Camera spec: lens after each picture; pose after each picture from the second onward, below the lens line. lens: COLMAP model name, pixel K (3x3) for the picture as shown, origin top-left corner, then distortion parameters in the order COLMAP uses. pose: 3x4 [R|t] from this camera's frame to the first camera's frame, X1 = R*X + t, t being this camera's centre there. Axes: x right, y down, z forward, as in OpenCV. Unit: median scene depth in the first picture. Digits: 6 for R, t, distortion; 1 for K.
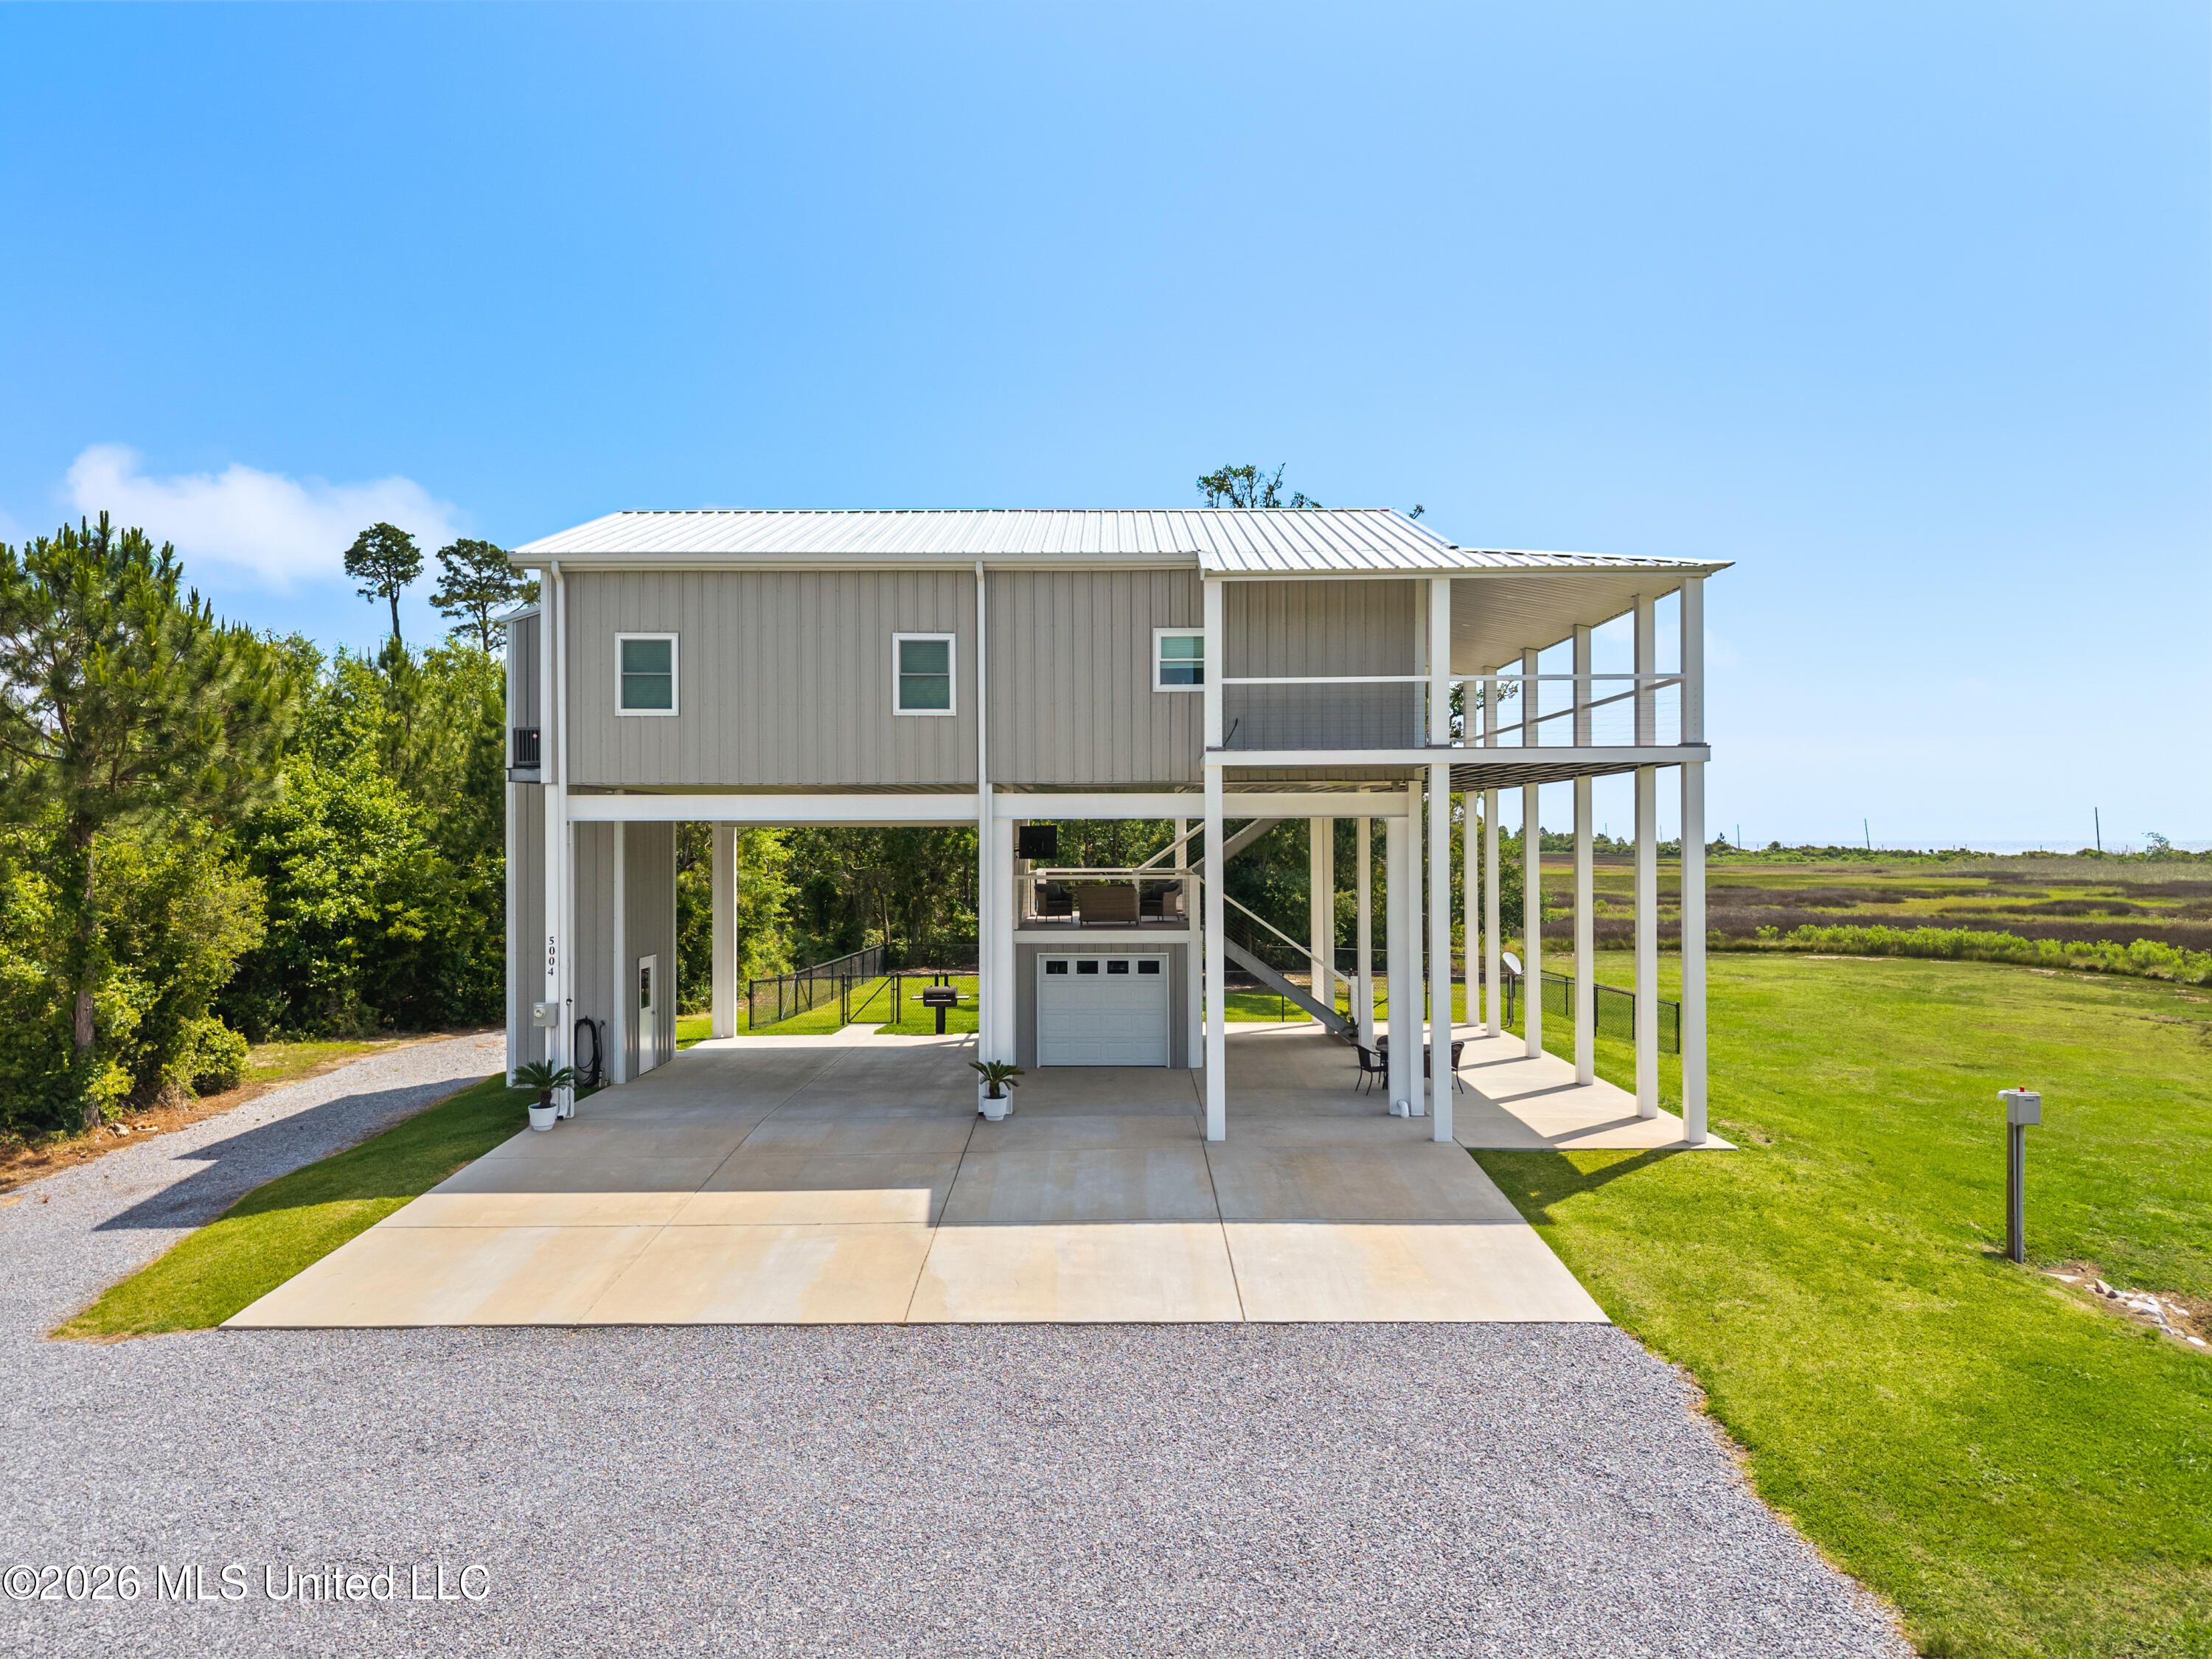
lens RADIAL K [[1503.8, 0, 1106.0], [0, 1503.8, 829.5], [0, 0, 1]] dist [0.032289, -0.039080]
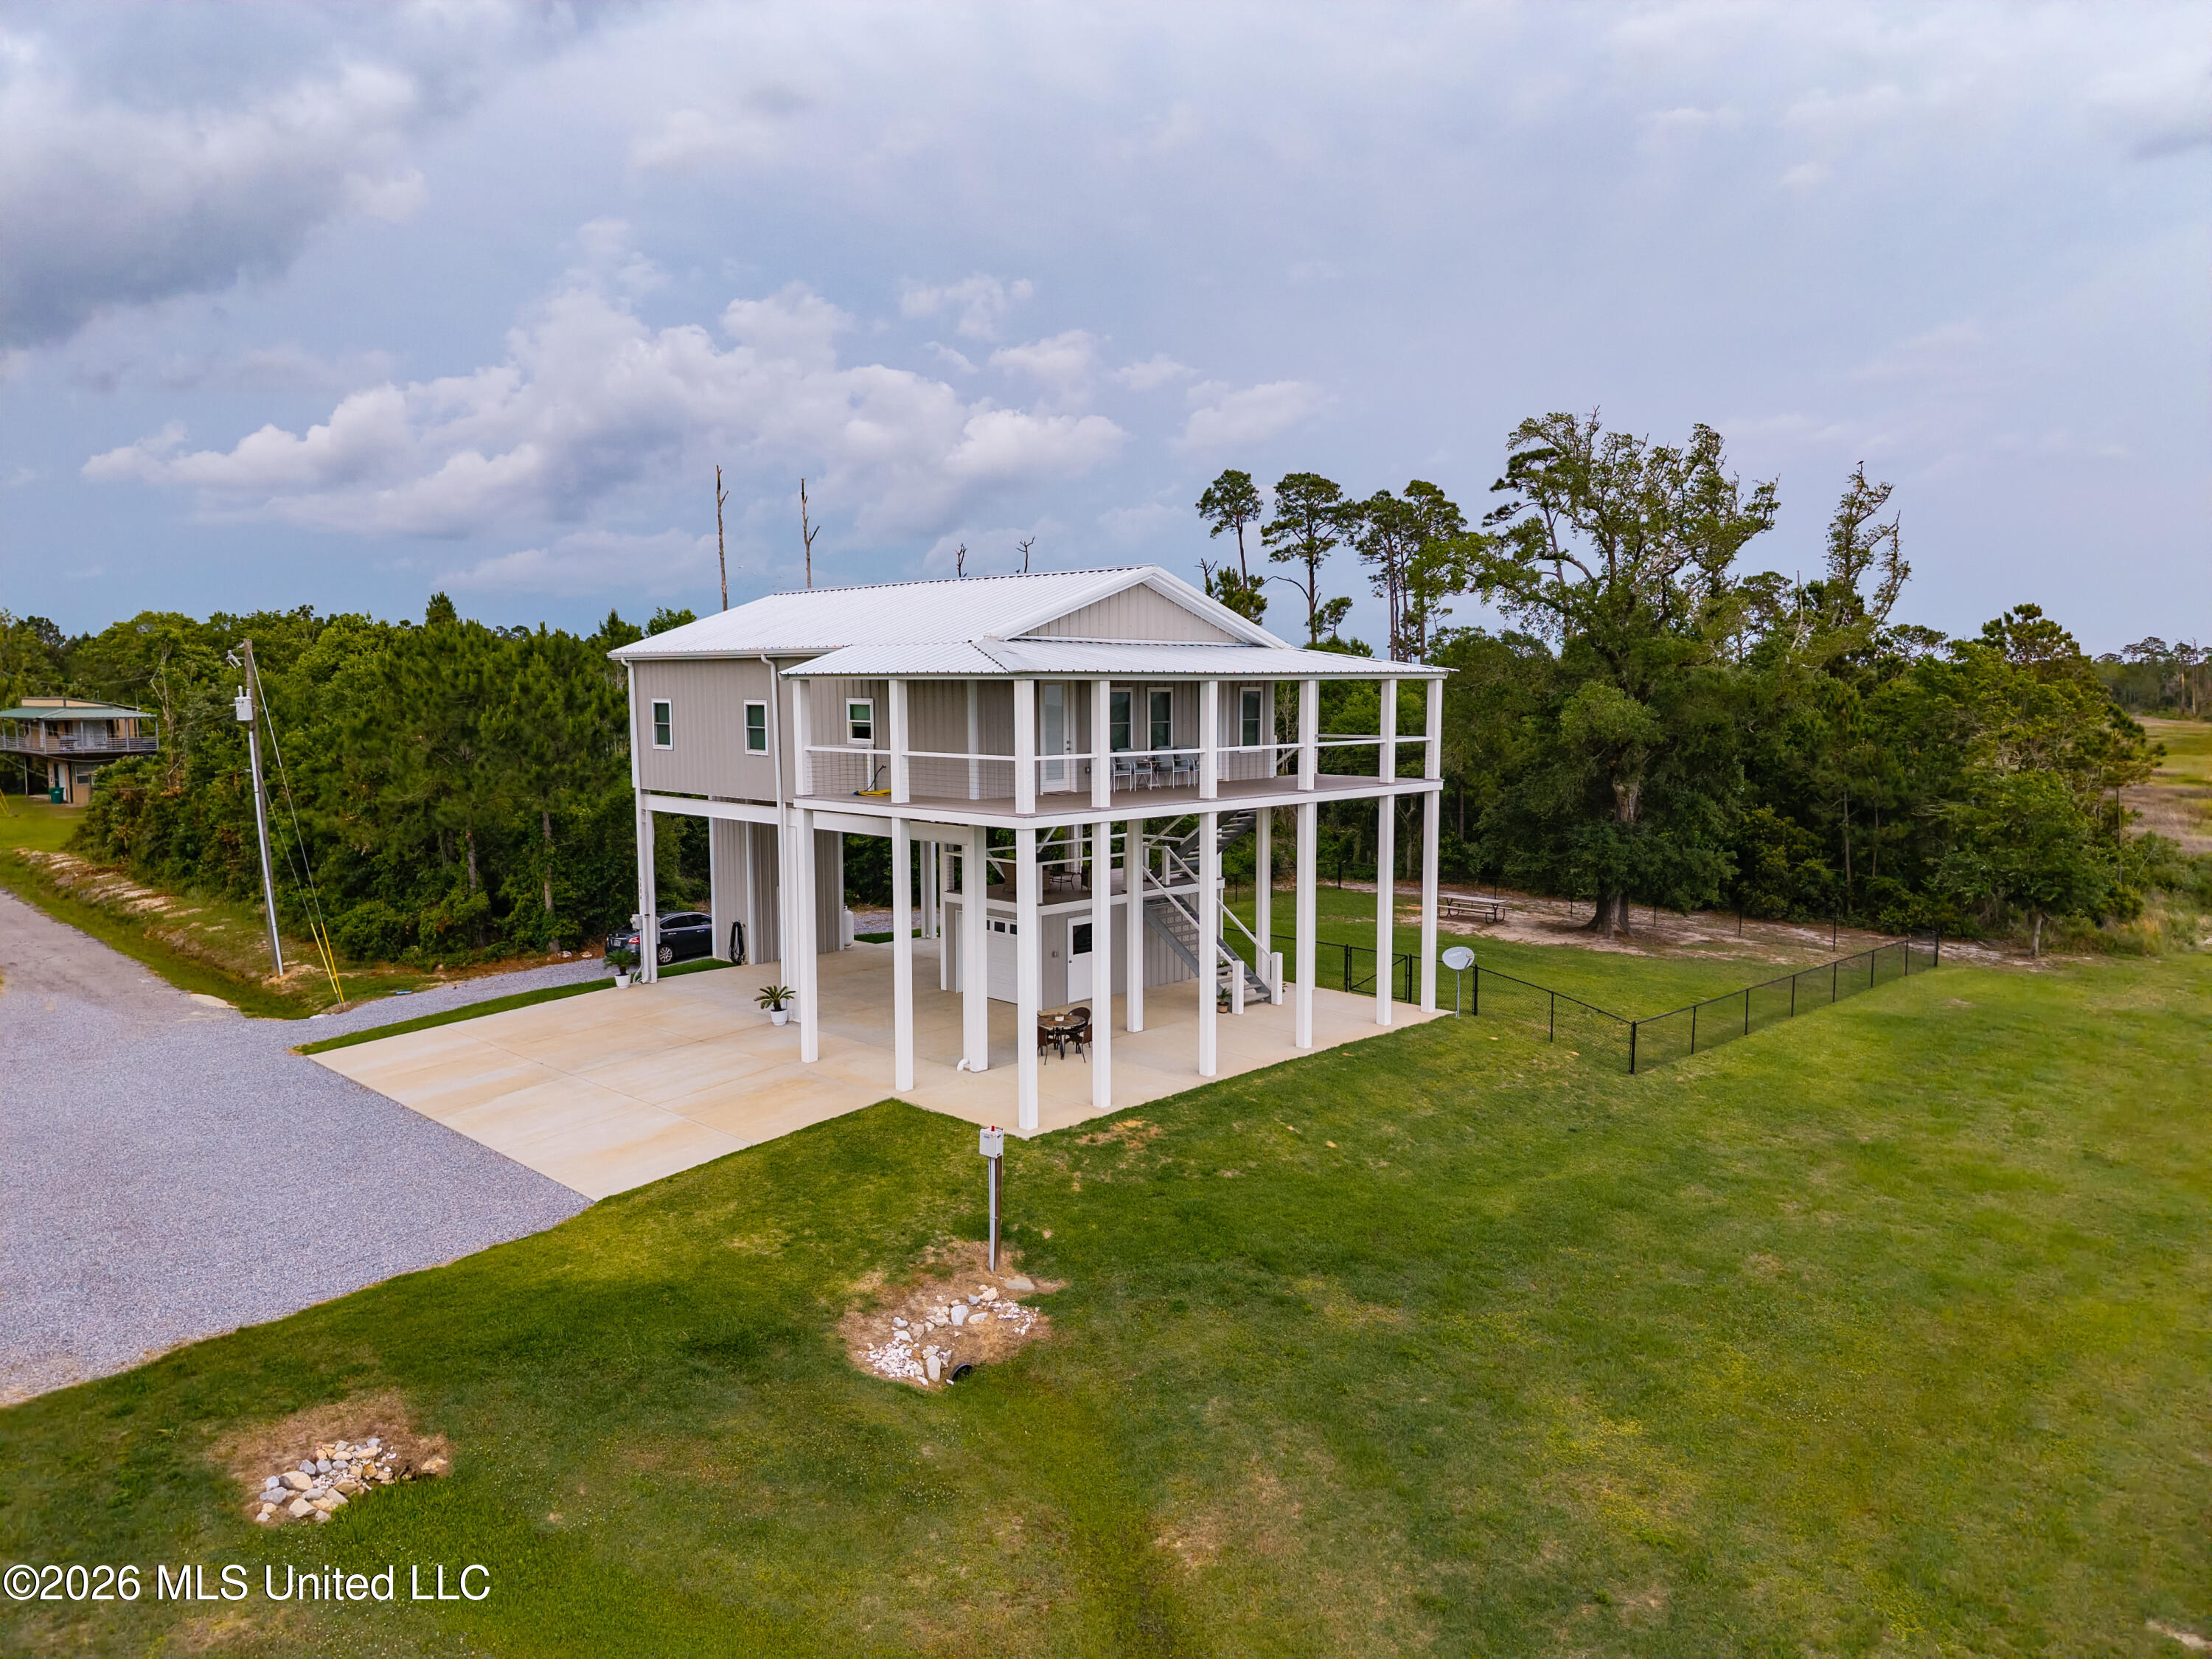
lens RADIAL K [[1503.8, 0, 1106.0], [0, 1503.8, 829.5], [0, 0, 1]] dist [0.032289, -0.039080]
pose [[0.722507, 0.072100, -0.687594, 0.998594], [0.000053, 0.994542, 0.104342, -0.134088], [0.691364, -0.075424, 0.718559, 0.128808]]
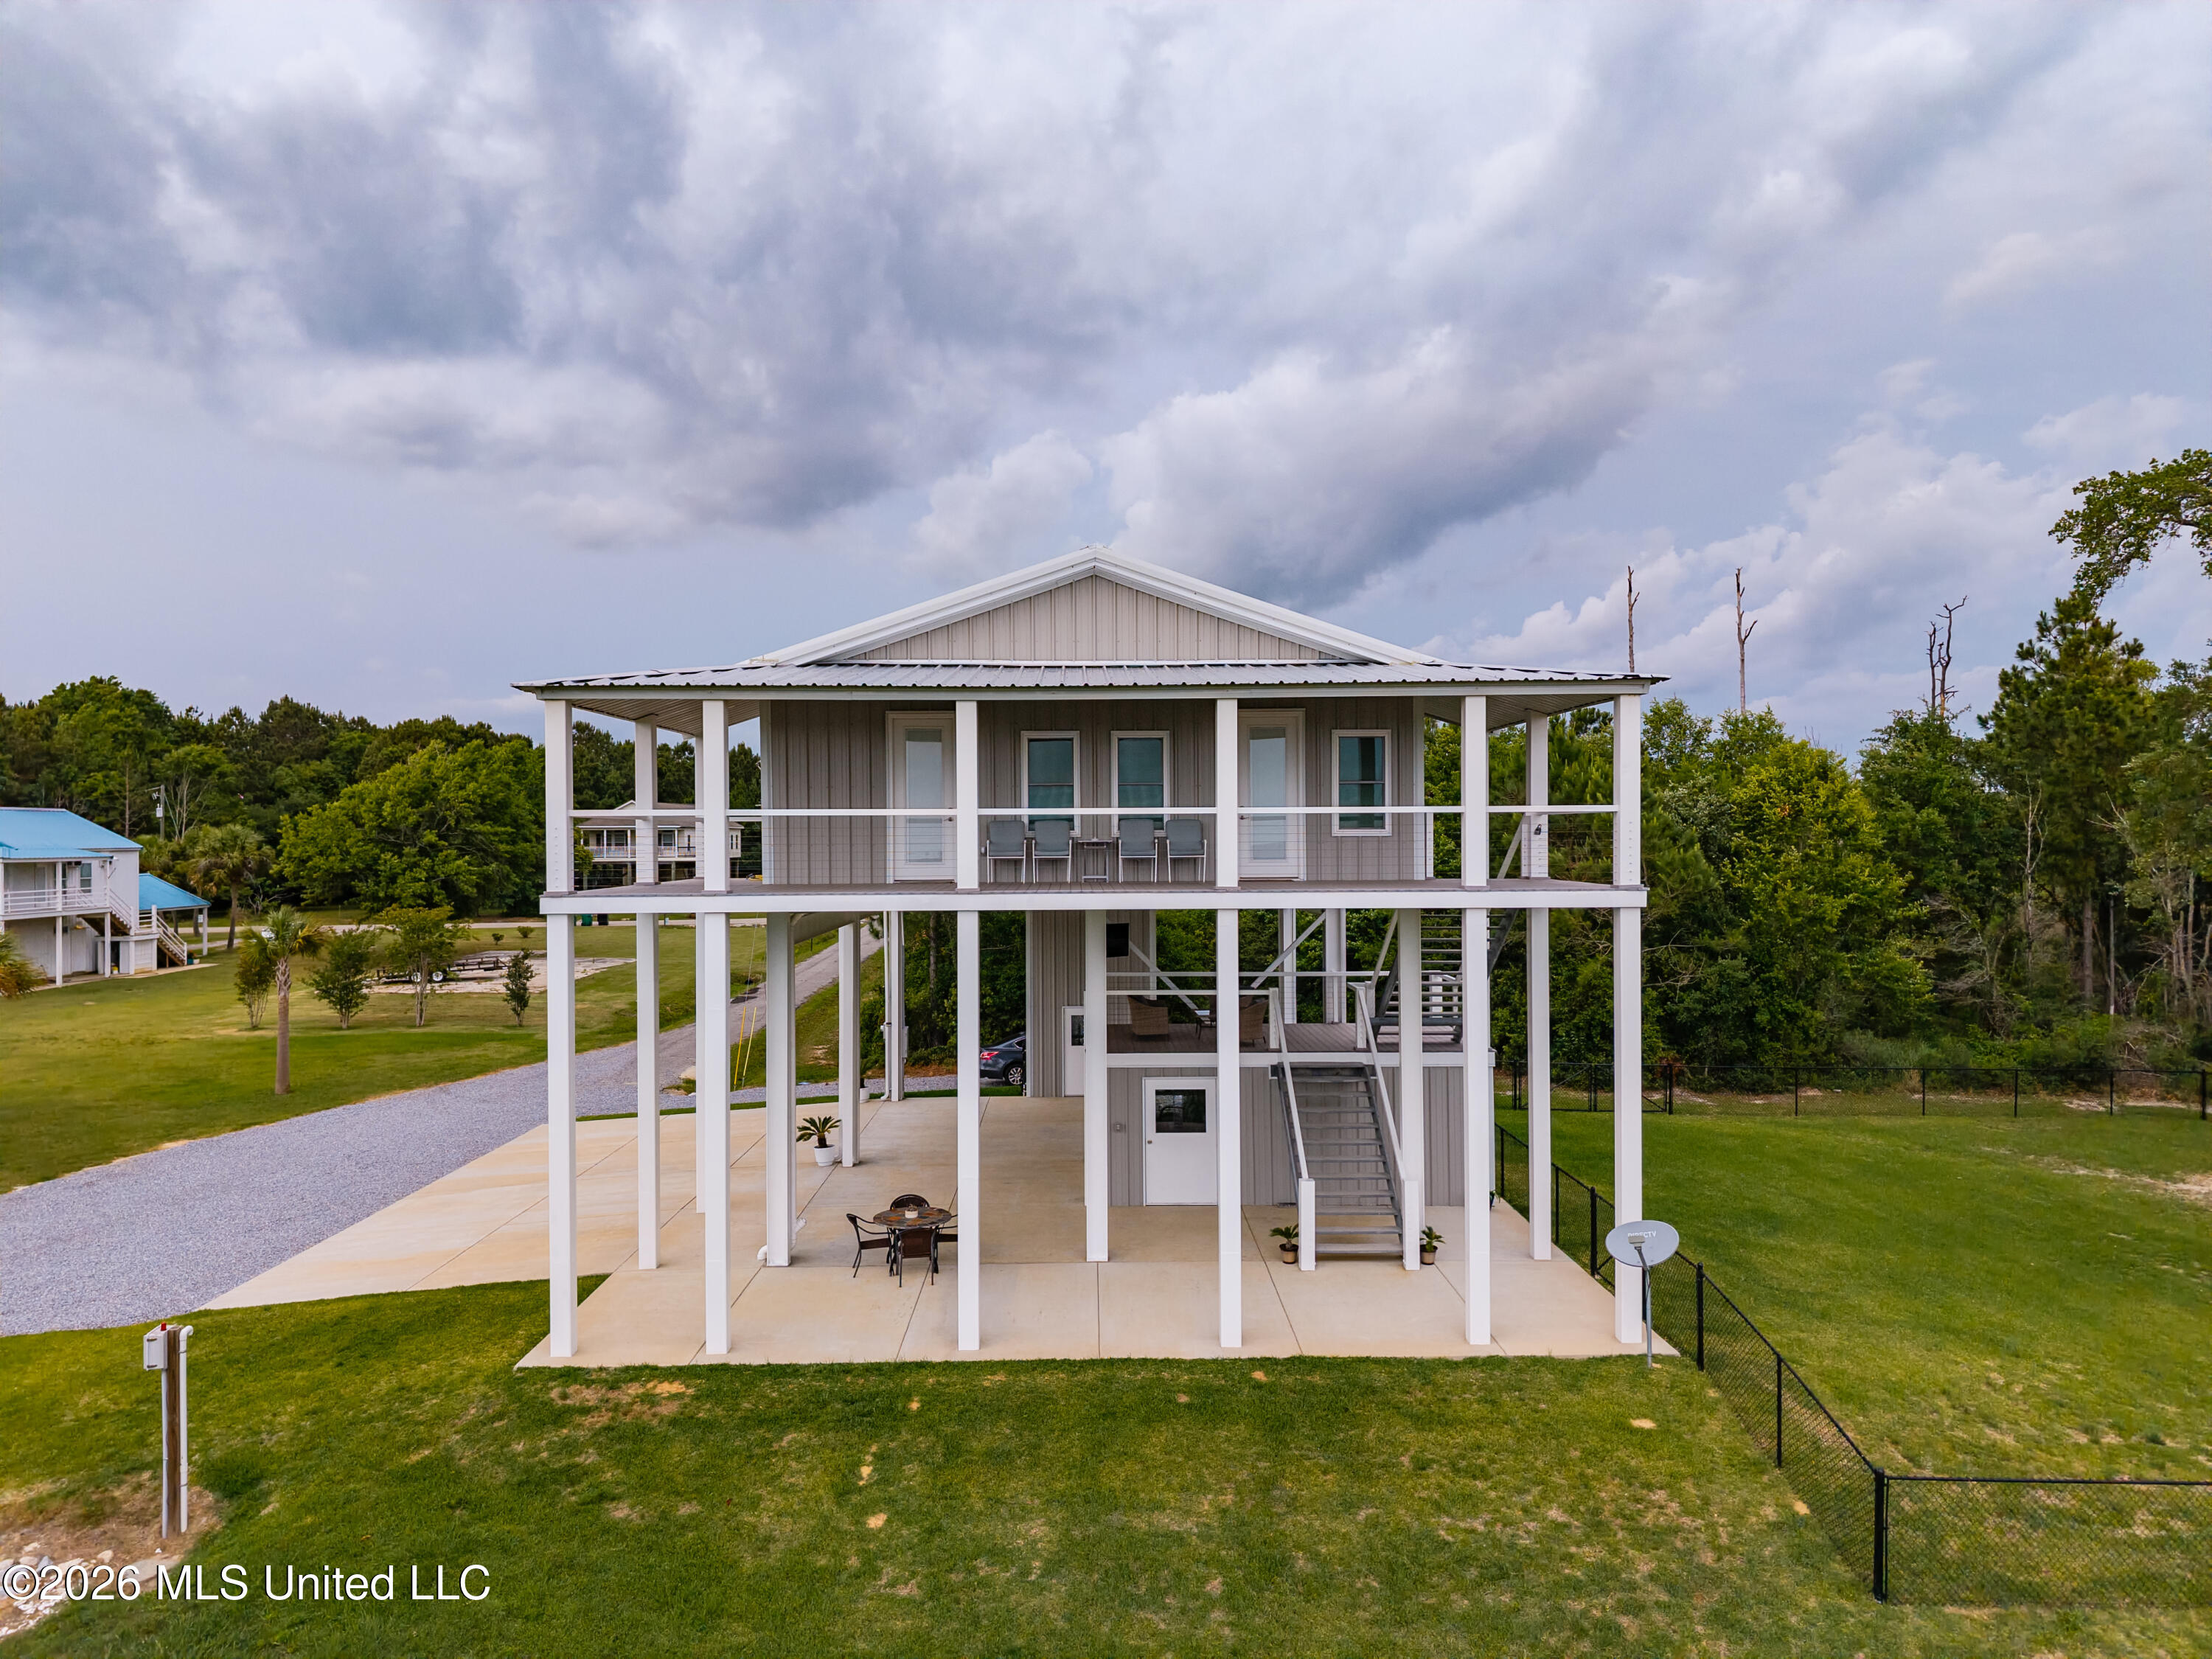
lens RADIAL K [[1533.7, 0, 1106.0], [0, 1533.7, 829.5], [0, 0, 1]] dist [-0.013637, -0.001830]
pose [[0.052918, 0.008250, -0.998565, 0.979255], [-0.000298, 0.999966, 0.008246, -0.073855], [0.998599, -0.000139, 0.052918, 0.972225]]
